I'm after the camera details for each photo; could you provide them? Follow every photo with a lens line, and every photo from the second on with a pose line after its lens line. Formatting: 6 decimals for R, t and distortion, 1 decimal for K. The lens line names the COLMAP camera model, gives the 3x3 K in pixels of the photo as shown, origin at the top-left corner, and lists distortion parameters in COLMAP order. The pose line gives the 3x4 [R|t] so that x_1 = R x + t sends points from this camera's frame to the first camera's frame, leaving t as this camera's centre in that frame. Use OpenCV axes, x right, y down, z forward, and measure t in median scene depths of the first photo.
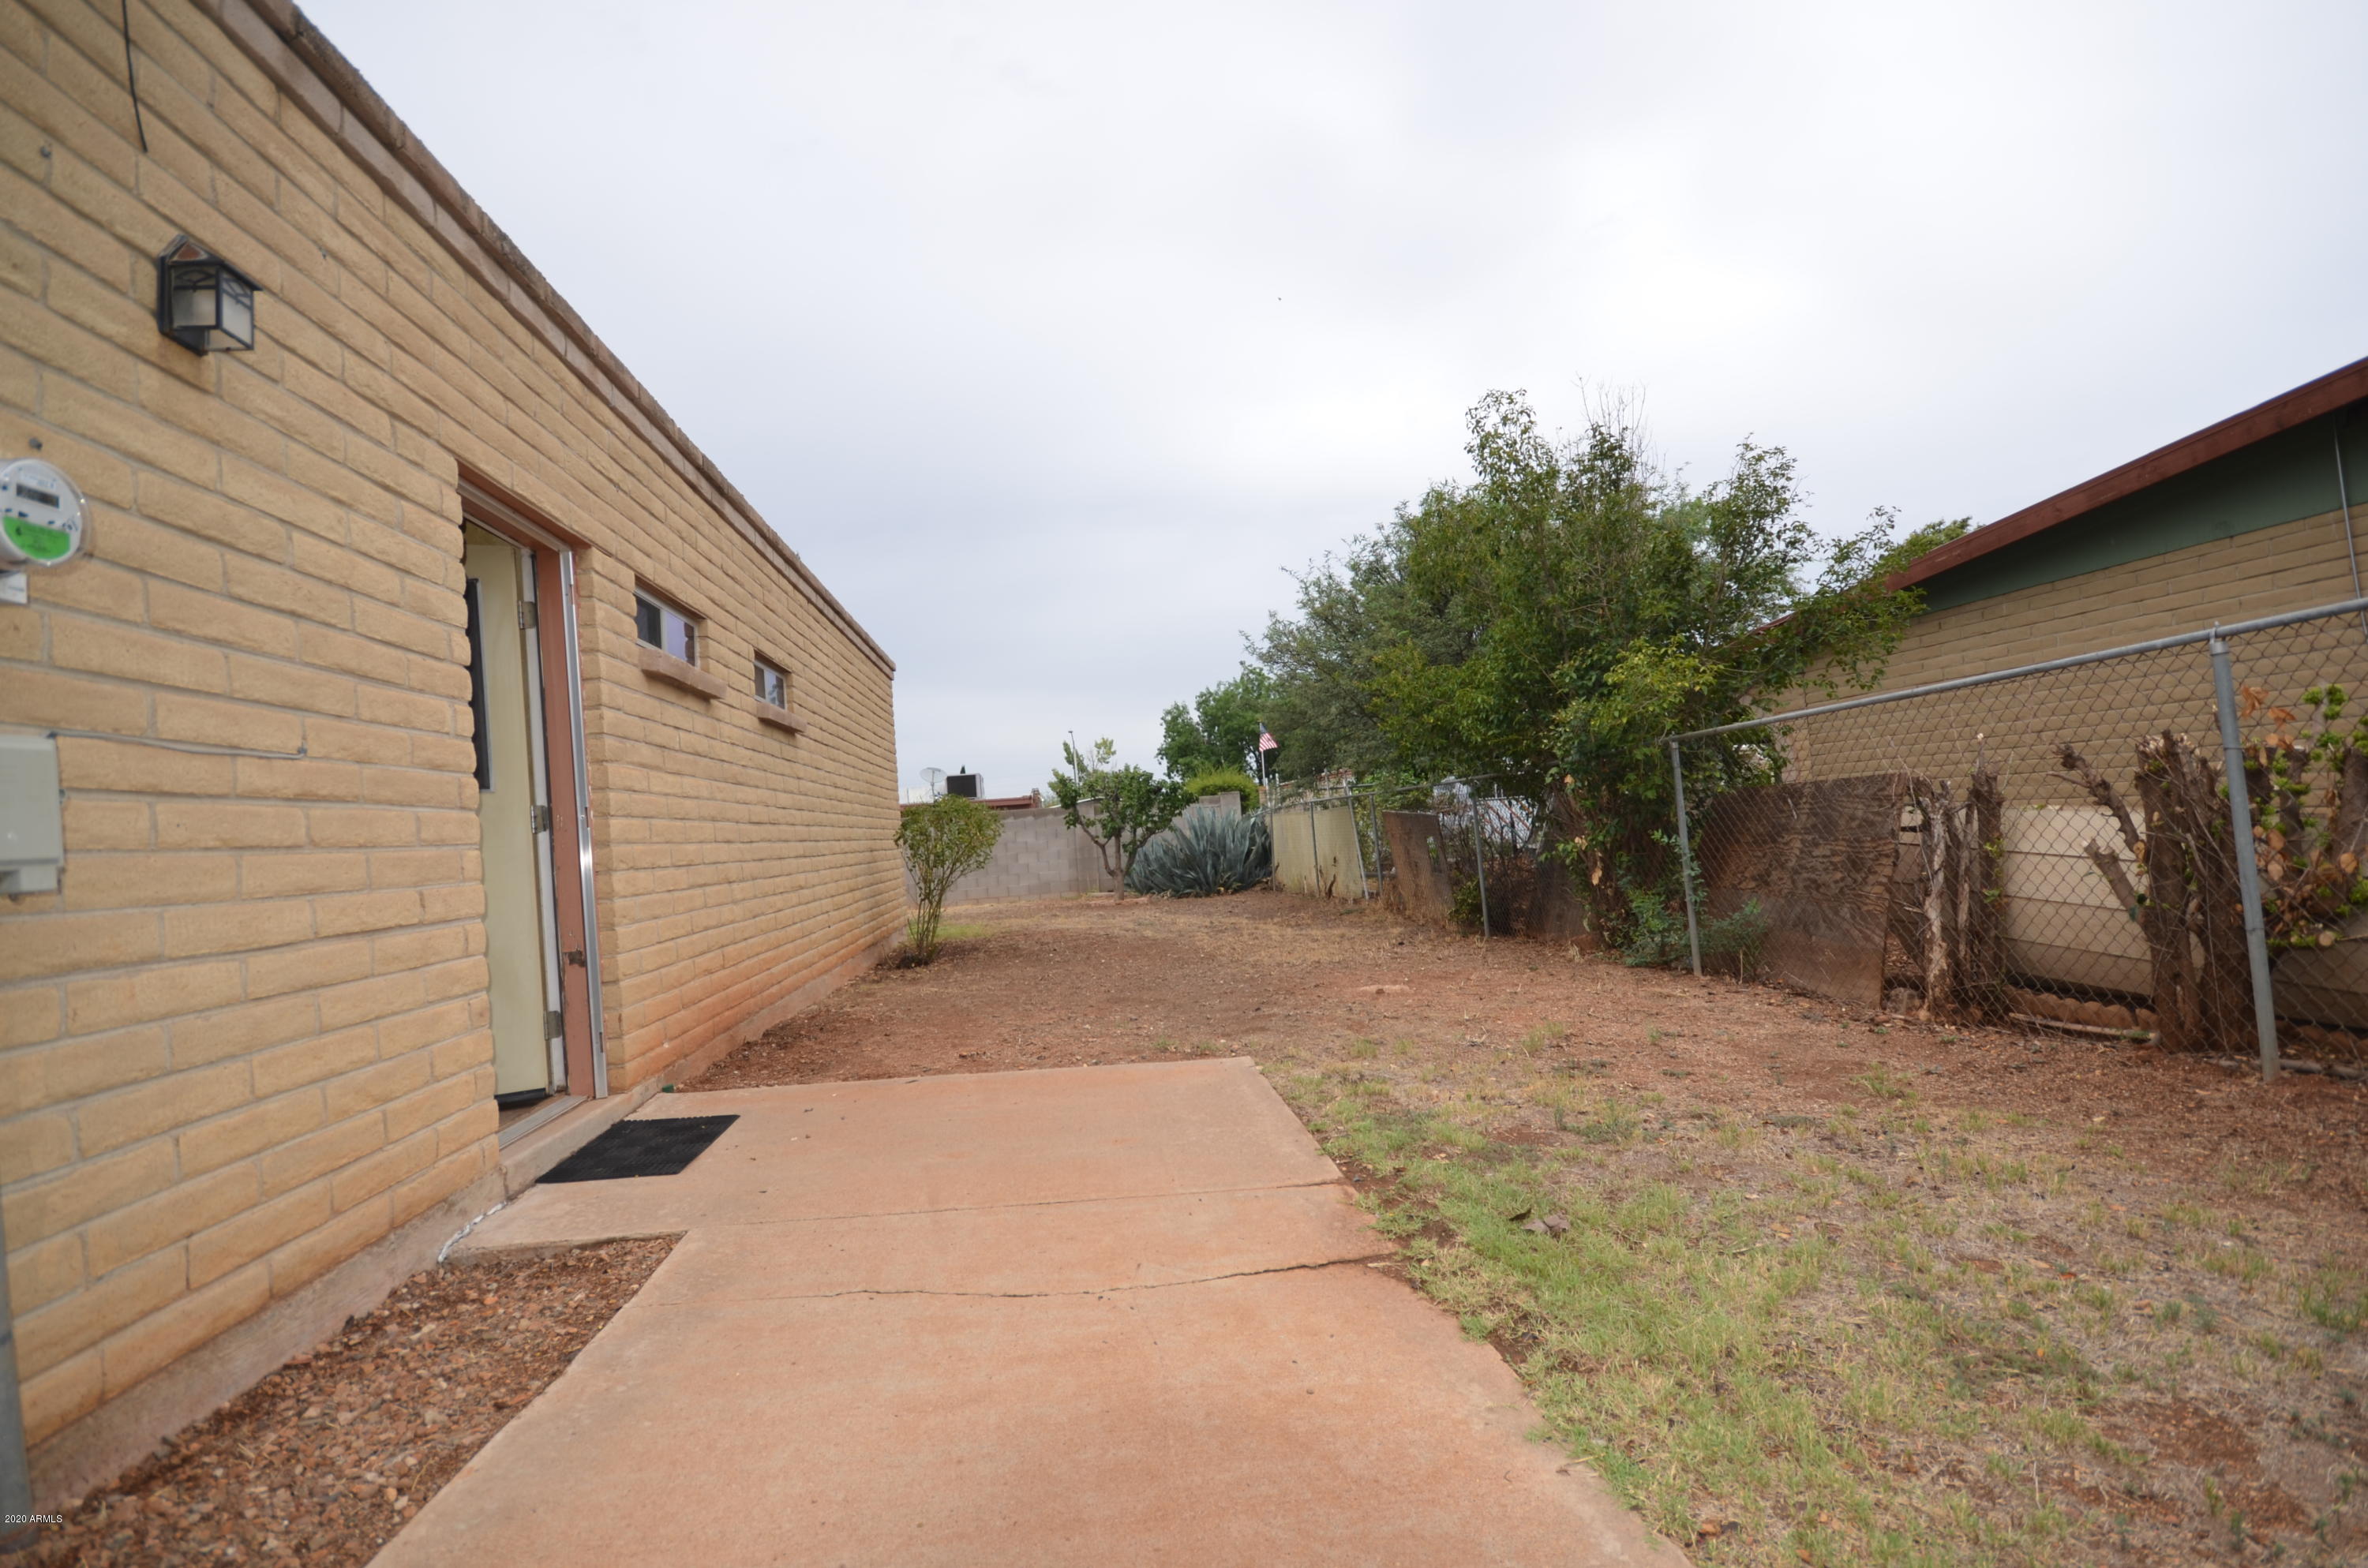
lens RADIAL K [[1046.4, 0, 1191.2], [0, 1046.4, 803.5], [0, 0, 1]] dist [0.020460, -0.017736]
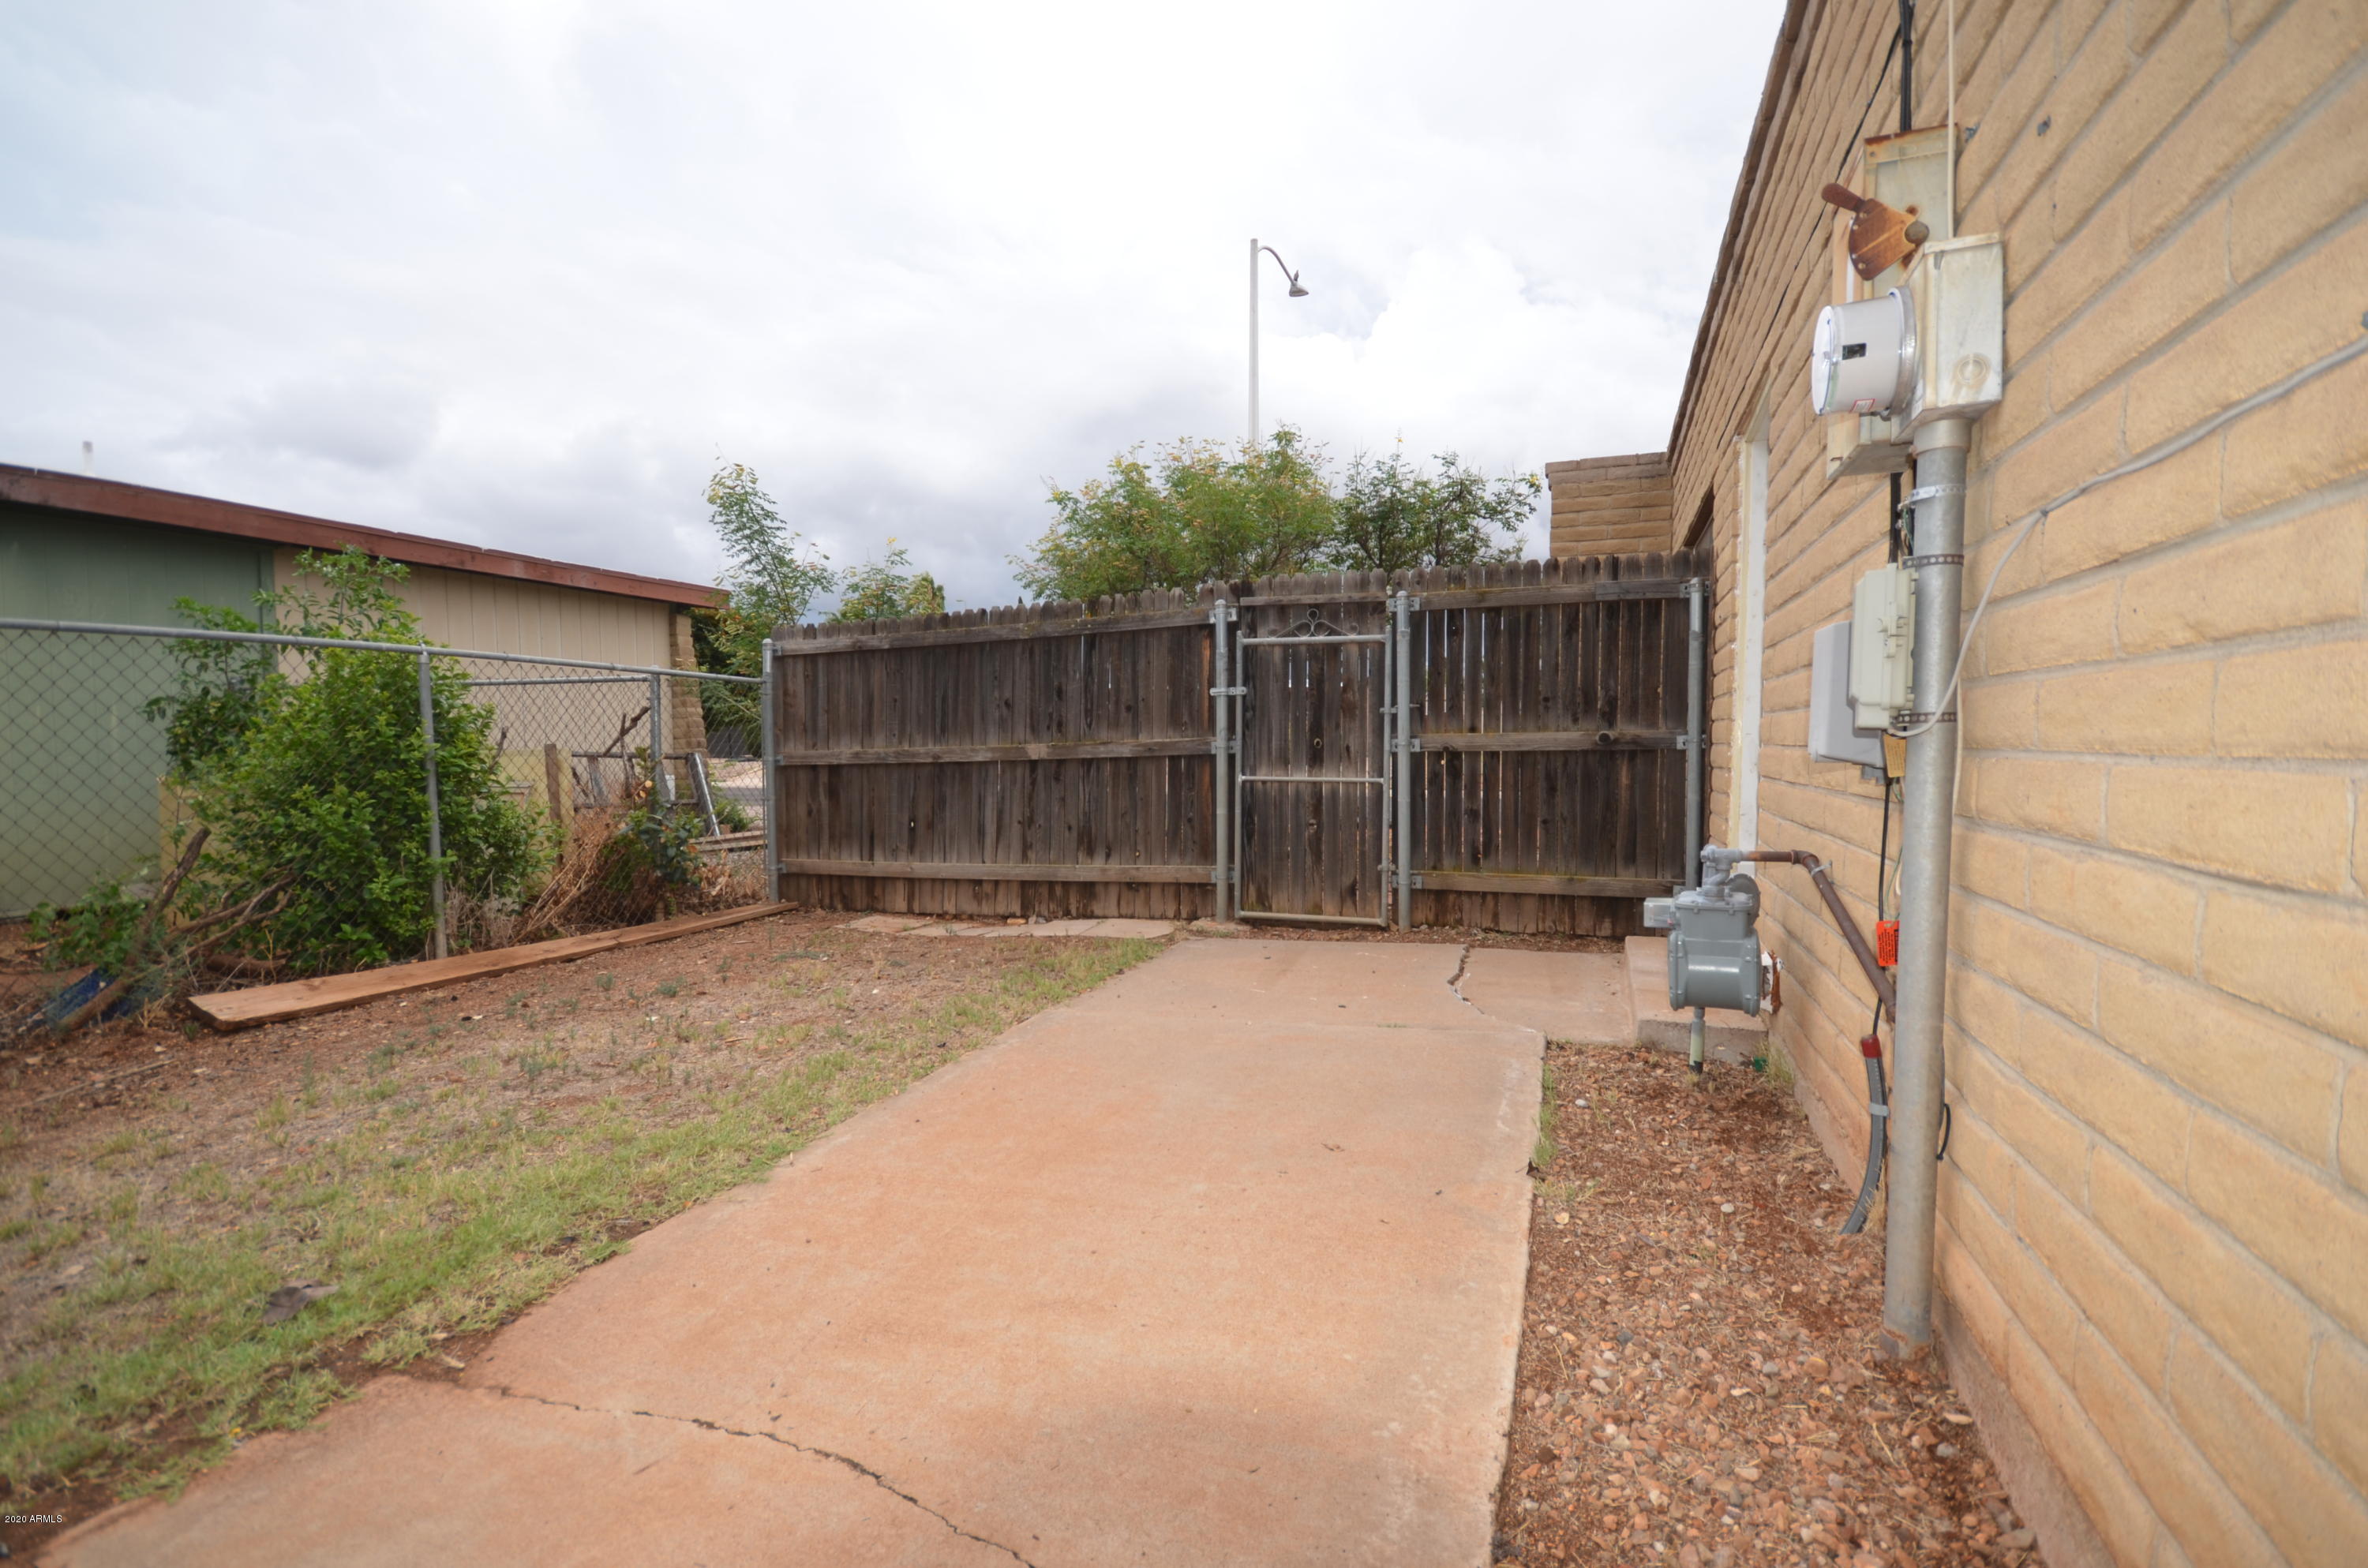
lens RADIAL K [[1046.4, 0, 1191.2], [0, 1046.4, 803.5], [0, 0, 1]] dist [0.020460, -0.017736]
pose [[-0.880044, 0.046384, 0.472622, -0.801006], [0.056269, 0.998393, 0.006792, 0.090667], [-0.471547, 0.032571, -0.881239, 1.745703]]
